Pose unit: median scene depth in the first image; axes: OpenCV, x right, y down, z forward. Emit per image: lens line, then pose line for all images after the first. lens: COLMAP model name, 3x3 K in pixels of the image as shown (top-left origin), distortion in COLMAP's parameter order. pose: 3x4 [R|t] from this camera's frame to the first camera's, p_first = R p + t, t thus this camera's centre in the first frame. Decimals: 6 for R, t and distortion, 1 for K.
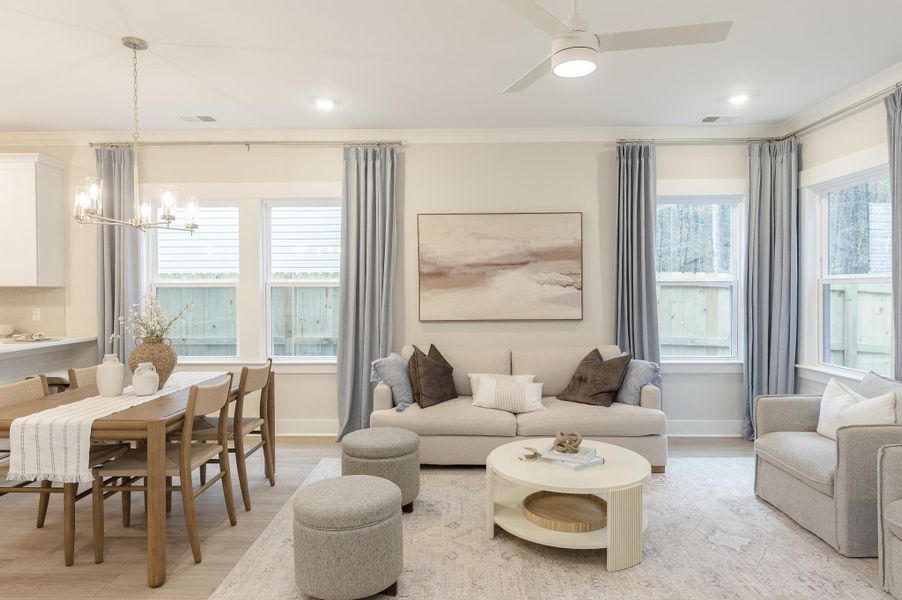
lens RADIAL K [[539.9, 0, 452.7], [0, 539.9, 295.8], [0, 0, 1]] dist [0.006016, 0.000065]
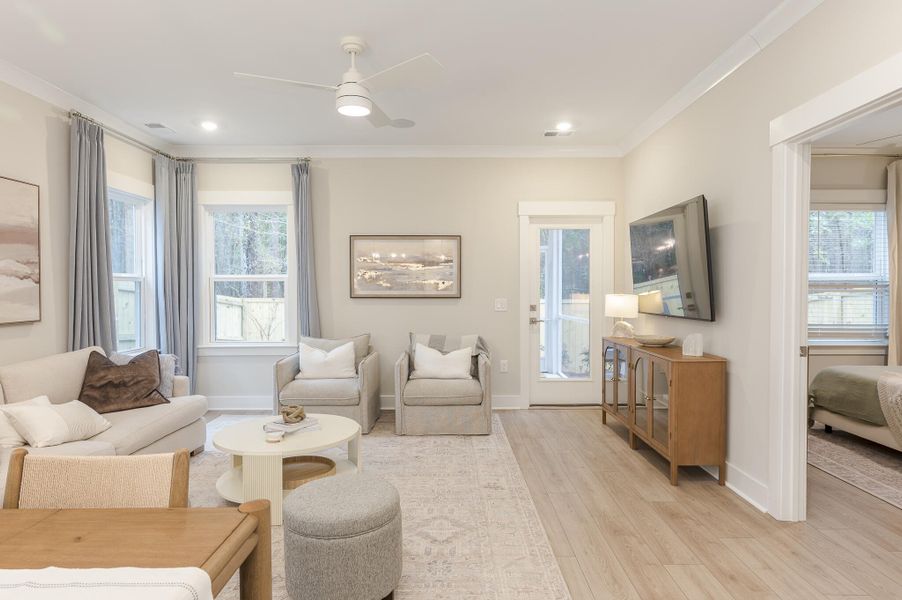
lens RADIAL K [[519.2, 0, 452.7], [0, 519.2, 300.5], [0, 0, 1]] dist [0.003315, -0.002622]
pose [[-0.017948, -0.017188, 0.999691, -0.534720], [0.014144, 0.999748, 0.017443, 0.009187], [-0.999739, 0.014452, -0.017700, 0.407833]]
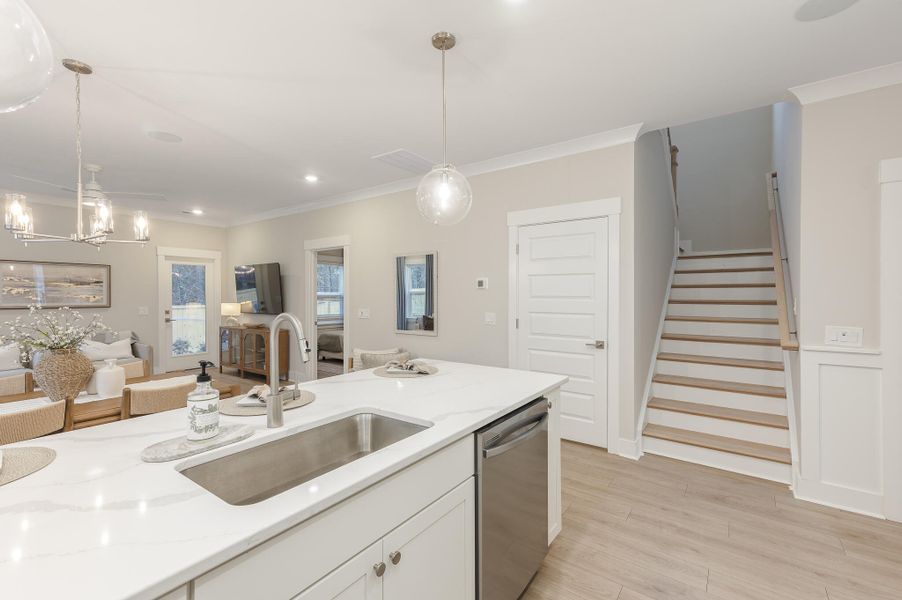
lens RADIAL K [[394.3, 0, 453.2], [0, 394.3, 297.8], [0, 0, 1]] dist [0.015169, 0.000212]
pose [[-0.818819, 0.000142, 0.574051, -1.047126], [0.010607, 0.999833, 0.014883, -0.014010], [-0.573953, 0.018275, -0.818684, 0.787642]]
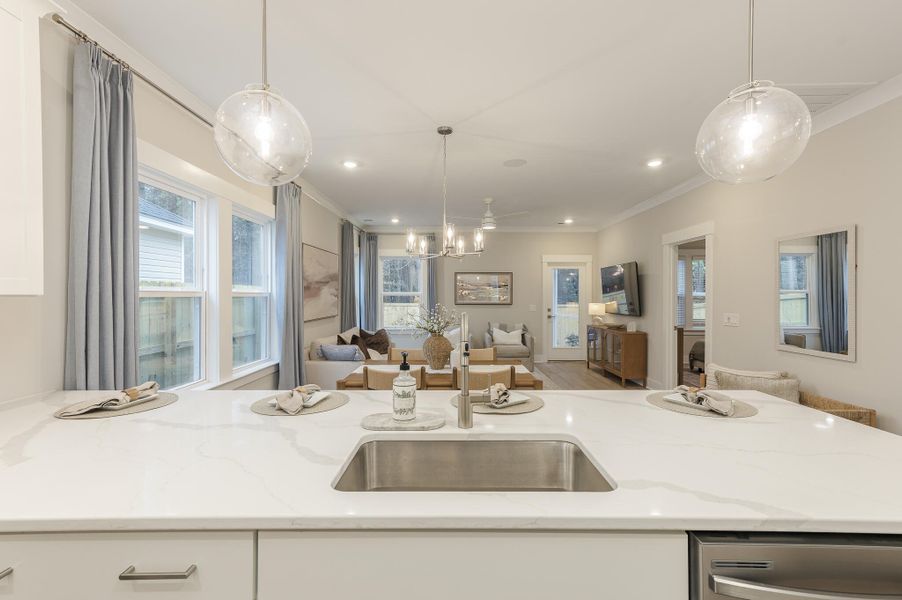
lens RADIAL K [[394.3, 0, 451.0], [0, 394.3, 297.6], [0, 0, 1]] dist [0.015169, 0.000212]
pose [[-0.008453, -0.001371, 0.999963, -1.061200], [0.011465, 0.999933, 0.001467, -0.011696], [-0.999899, 0.011477, -0.008437, 0.640462]]
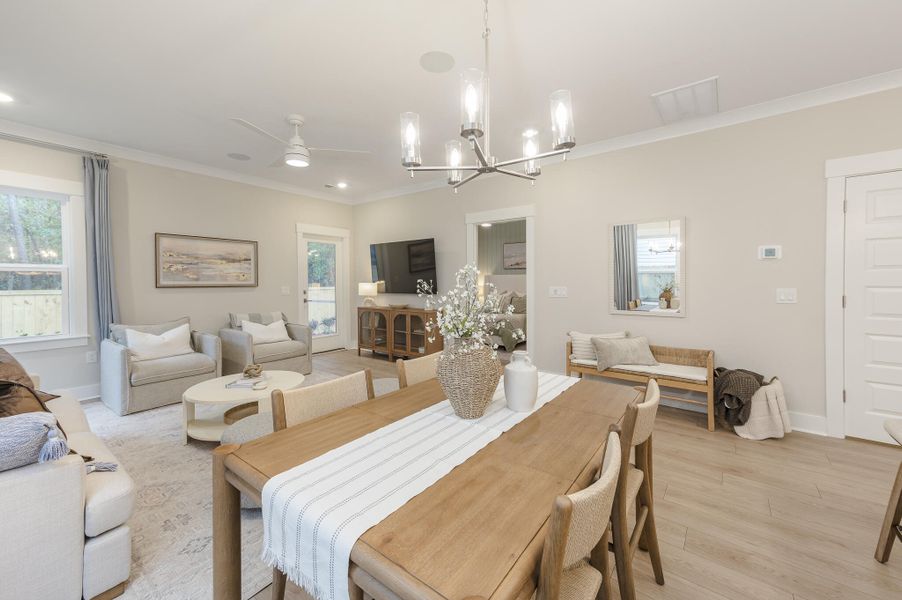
lens RADIAL K [[352.6, 0, 453.8], [0, 352.6, 285.0], [0, 0, 1]] dist [0.015823, 0.000245]
pose [[-0.808344, -0.001226, 0.588709, -0.518501], [0.013345, 0.999703, 0.020407, 0.005439], [-0.588559, 0.024352, -0.808087, 0.888883]]
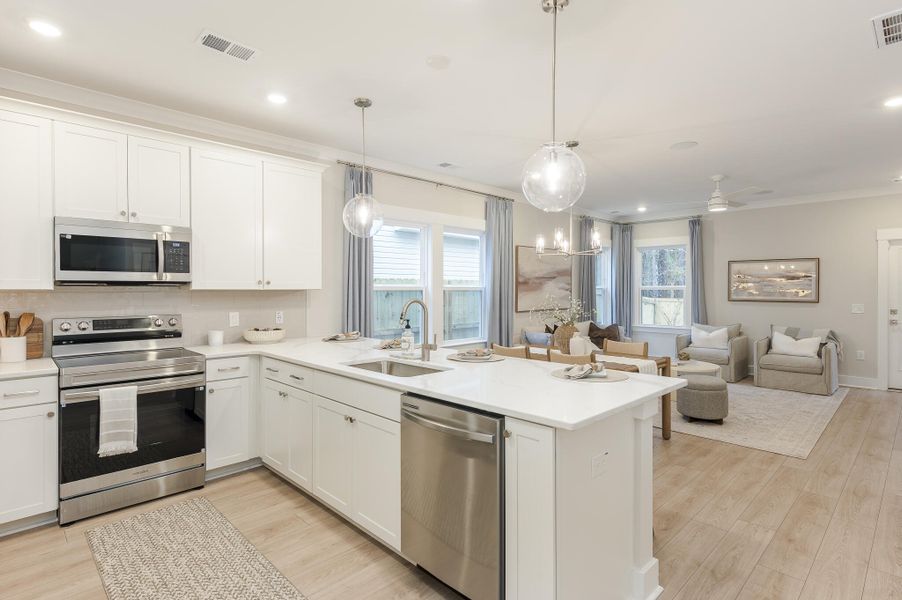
lens RADIAL K [[456.1, 0, 448.2], [0, 456.1, 292.5], [0, 0, 1]] dist [0.003805, 0.003039]
pose [[0.707136, -0.000279, 0.707077, -1.182334], [0.003930, 0.999986, -0.003535, -0.006418], [-0.707066, 0.005278, 0.707127, 0.182190]]
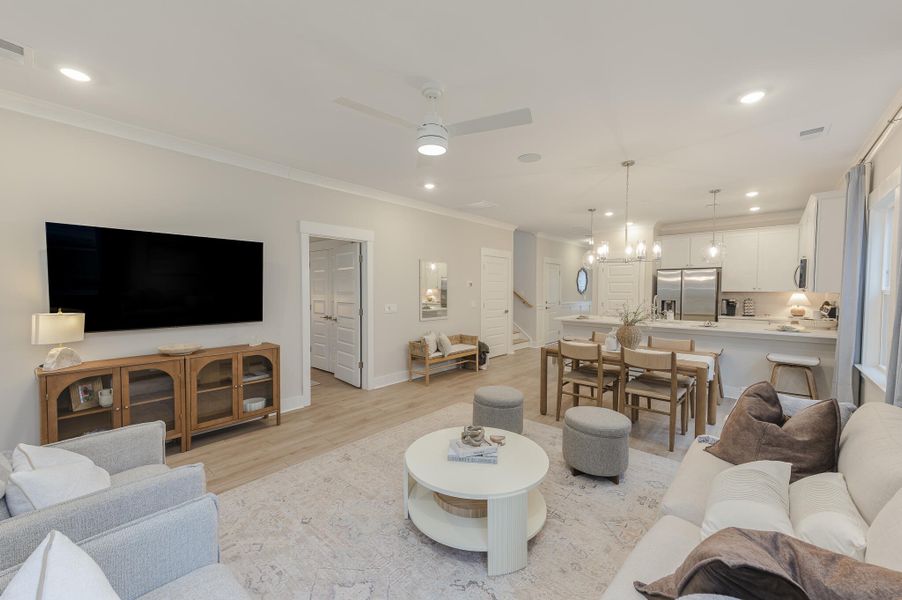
lens RADIAL K [[352.6, 0, 448.0], [0, 352.6, 297.8], [0, 0, 1]] dist [0.015823, 0.000245]
pose [[-0.655180, 0.022591, -0.755135, 0.480372], [-0.006985, 0.999329, 0.035957, -0.028321], [0.755440, 0.028833, -0.654583, 0.863037]]
